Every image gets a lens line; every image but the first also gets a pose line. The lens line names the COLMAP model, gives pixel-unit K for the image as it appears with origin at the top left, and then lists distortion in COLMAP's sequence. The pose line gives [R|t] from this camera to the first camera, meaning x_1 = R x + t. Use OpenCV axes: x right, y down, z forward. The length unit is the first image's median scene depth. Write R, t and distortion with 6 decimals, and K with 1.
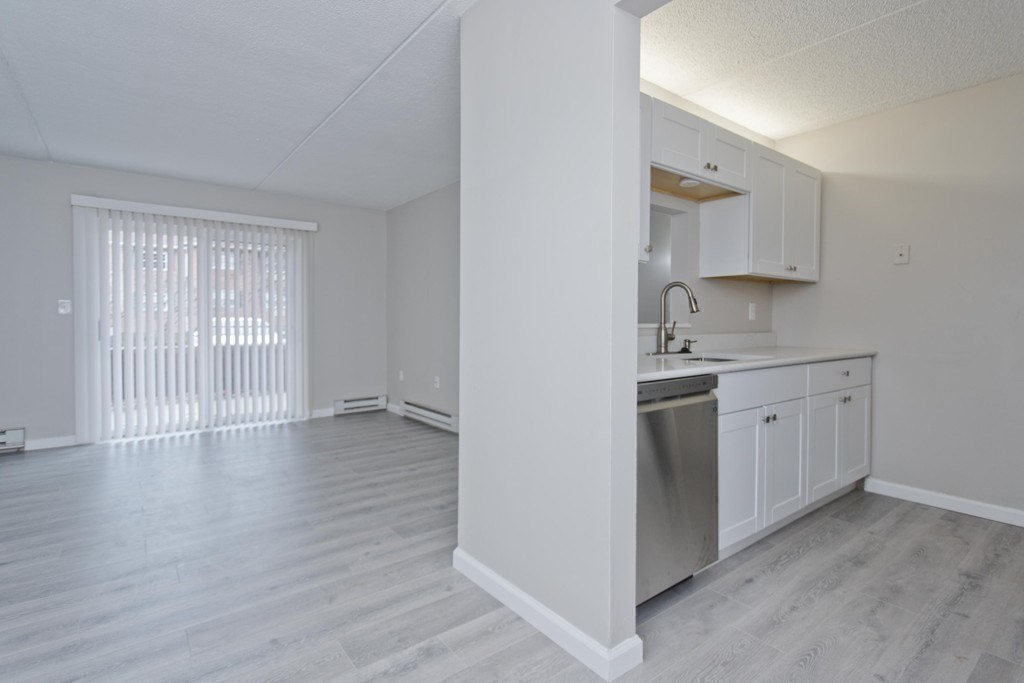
lens RADIAL K [[497.3, 0, 502.1], [0, 497.3, 328.6], [0, 0, 1]] dist [0.001733, -0.000126]
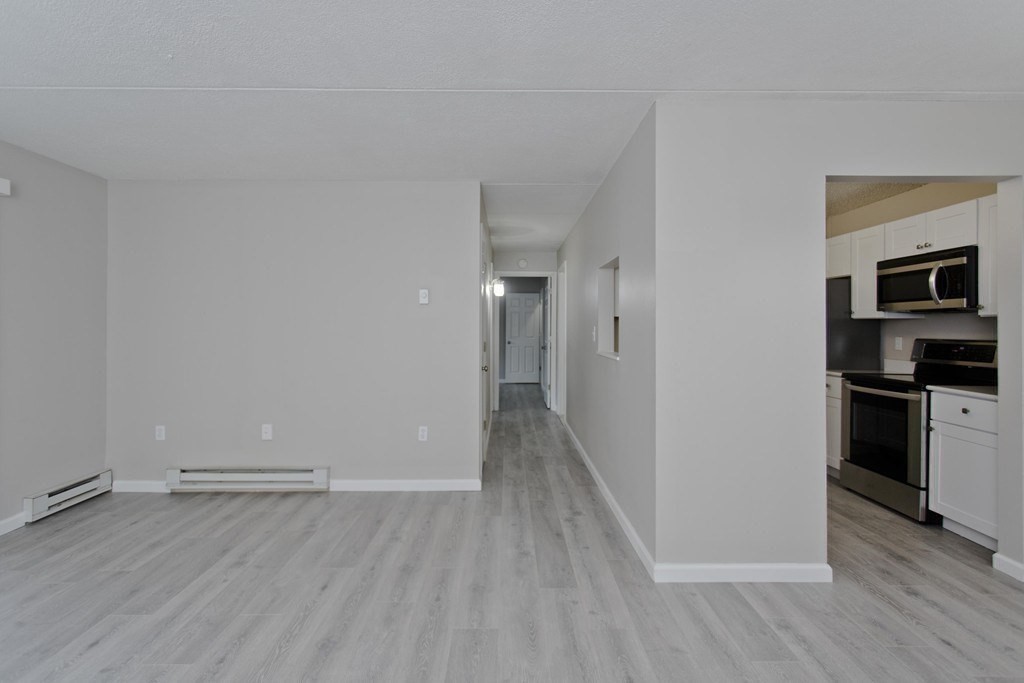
lens RADIAL K [[491.6, 0, 512.1], [0, 491.6, 320.8], [0, 0, 1]] dist [0.003665, 0.001031]
pose [[0.595867, 0.004667, 0.803069, -0.937123], [0.013386, 0.999786, -0.015743, -0.080514], [-0.802971, 0.020130, 0.595678, 0.457939]]
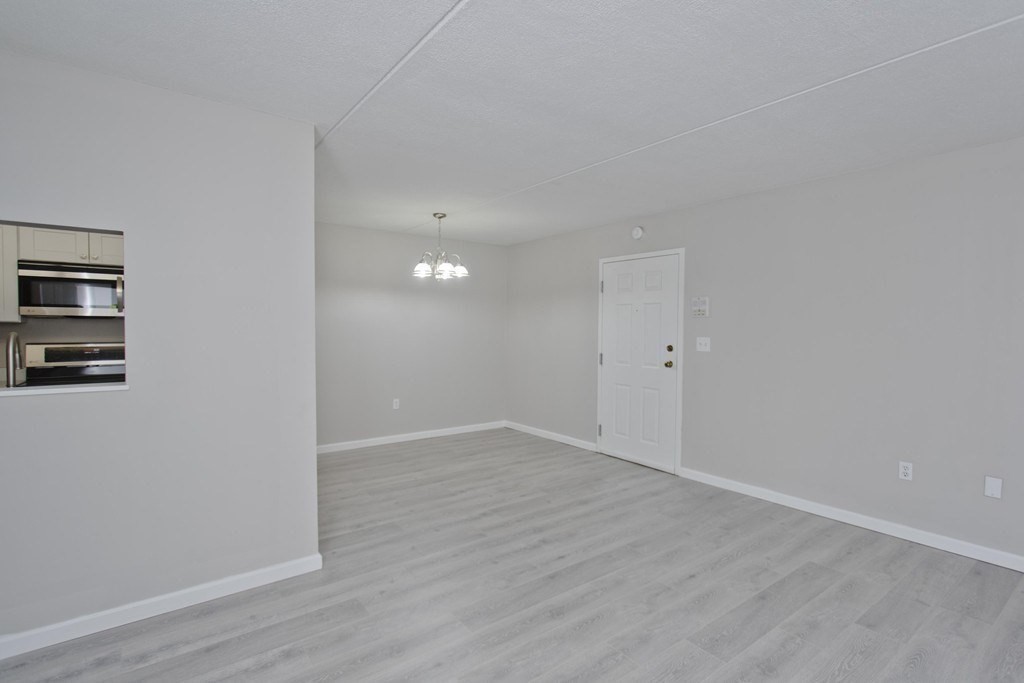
lens RADIAL K [[498.3, 0, 535.8], [0, 498.3, 339.8], [0, 0, 1]] dist [0.002526, 0.000634]
pose [[-0.999859, -0.012048, -0.011691, -0.480350], [-0.012541, 0.998992, 0.043092, -0.122527], [0.011160, 0.043233, -0.999003, 1.745729]]
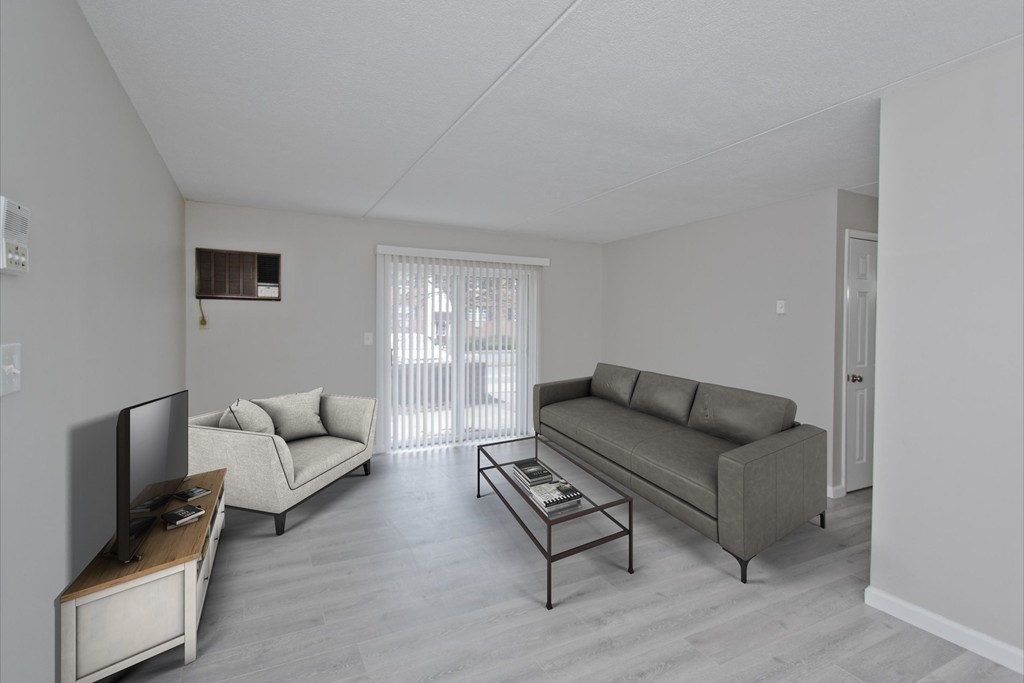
lens RADIAL K [[491.6, 0, 512.1], [0, 491.6, 320.8], [0, 0, 1]] dist [0.003665, 0.001031]
pose [[0.985634, -0.000064, -0.168894, -0.521570], [-0.005711, 0.999415, -0.033711, -0.072579], [0.168797, 0.034191, 0.985058, -0.160257]]
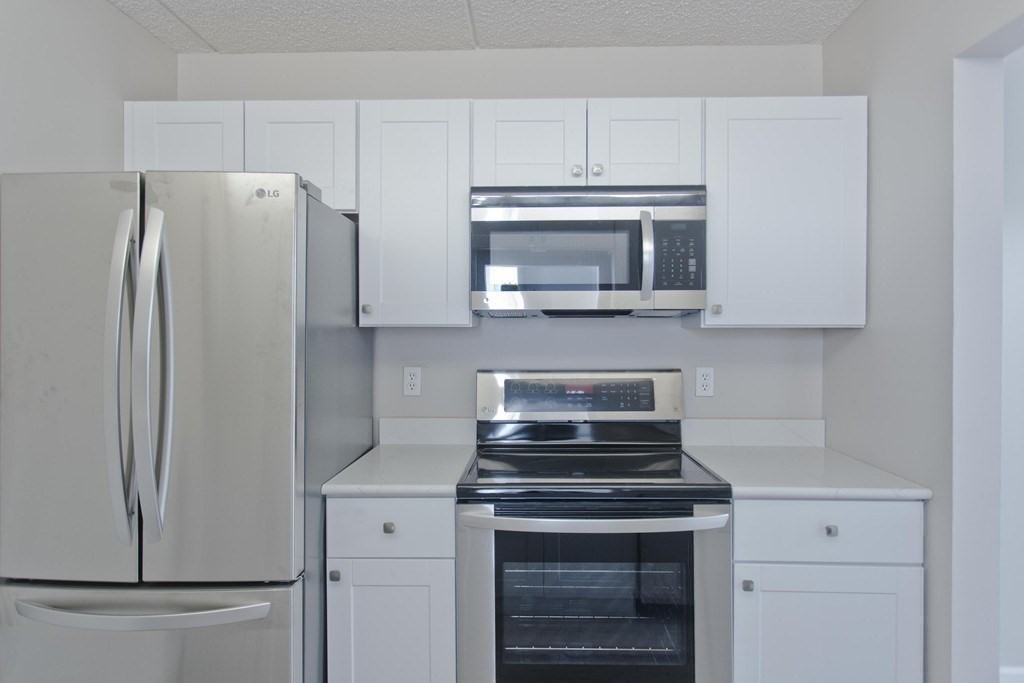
lens RADIAL K [[582.0, 0, 556.7], [0, 582.0, 352.2], [0, 0, 1]] dist [-0.025424, 0.000414]
pose [[-0.789225, -0.031010, 0.613321, 0.328610], [0.008090, 0.998113, 0.060876, -0.107750], [-0.614051, 0.053006, -0.787484, 0.922231]]
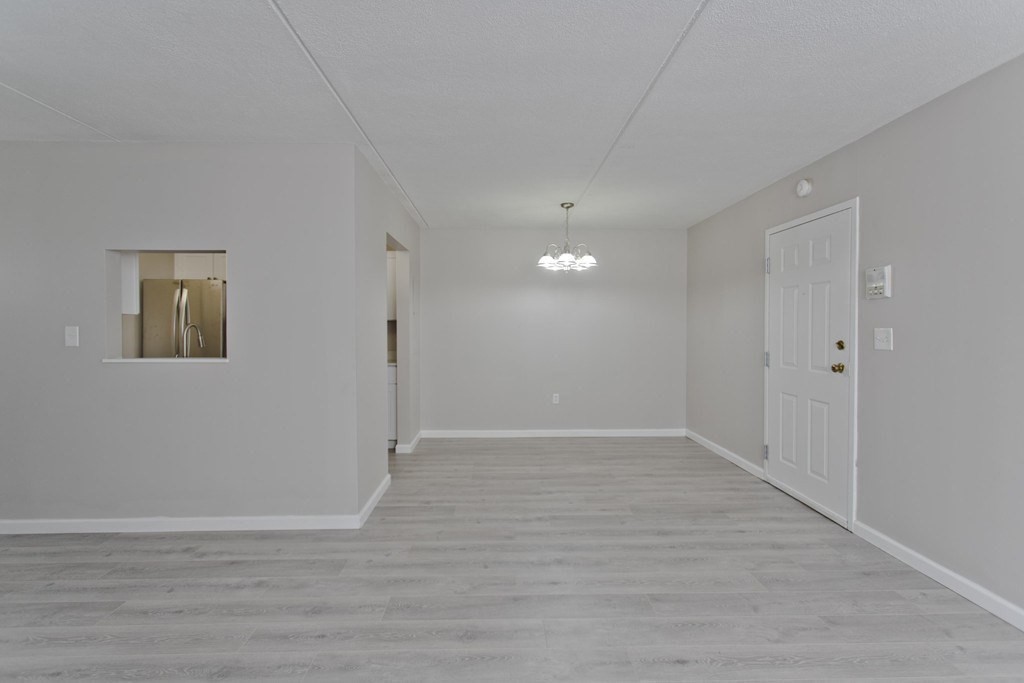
lens RADIAL K [[500.1, 0, 510.3], [0, 500.1, 334.9], [0, 0, 1]] dist [0.002154, 0.000885]
pose [[-0.809388, -0.013253, 0.587125, -1.005049], [0.007062, 0.999453, 0.032295, -0.095225], [-0.587232, 0.030285, -0.808852, 1.478564]]
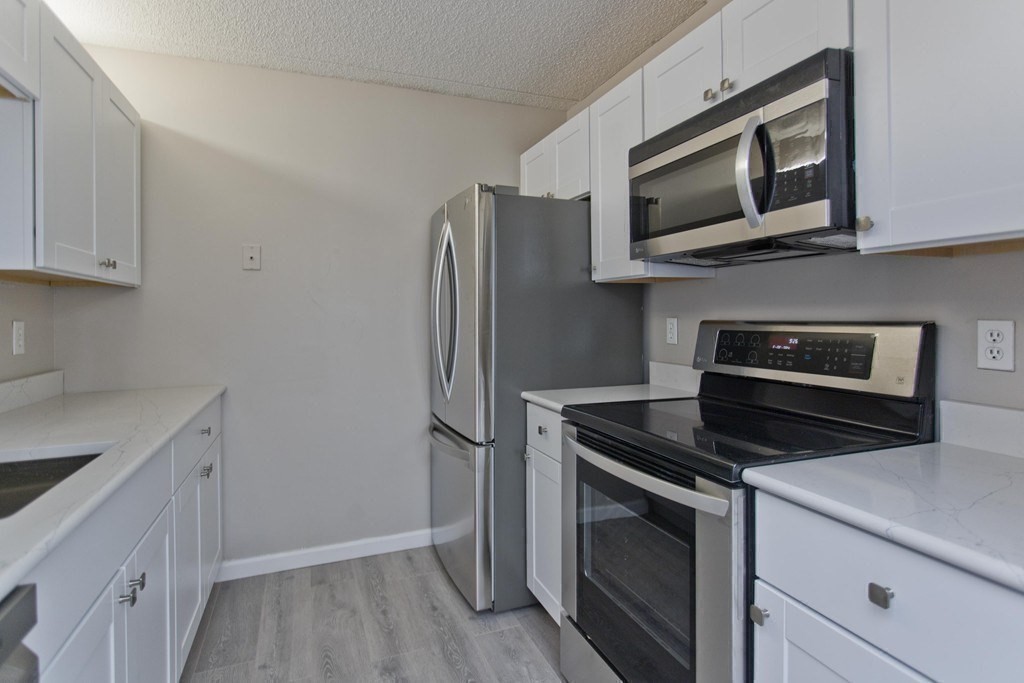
lens RADIAL K [[529.7, 0, 509.0], [0, 529.7, 308.7], [0, 0, 1]] dist [-0.000398, 0.000546]
pose [[0.274447, -0.000651, 0.961602, 0.129887], [0.030407, 0.999506, -0.008001, -0.054441], [-0.961121, 0.031436, 0.274331, 0.424686]]
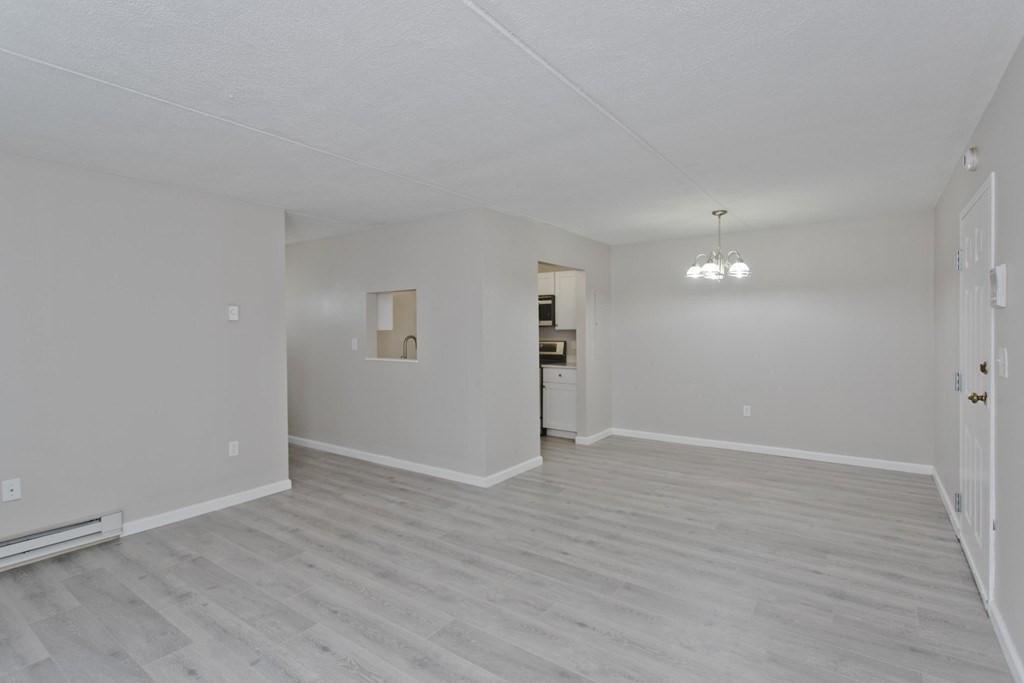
lens RADIAL K [[497.3, 0, 502.1], [0, 497.3, 328.6], [0, 0, 1]] dist [0.001733, -0.000126]
pose [[-0.282612, -0.002353, 0.959231, -1.546375], [0.023235, 0.999687, 0.009297, -0.125101], [-0.958953, 0.024915, -0.282469, 1.150297]]
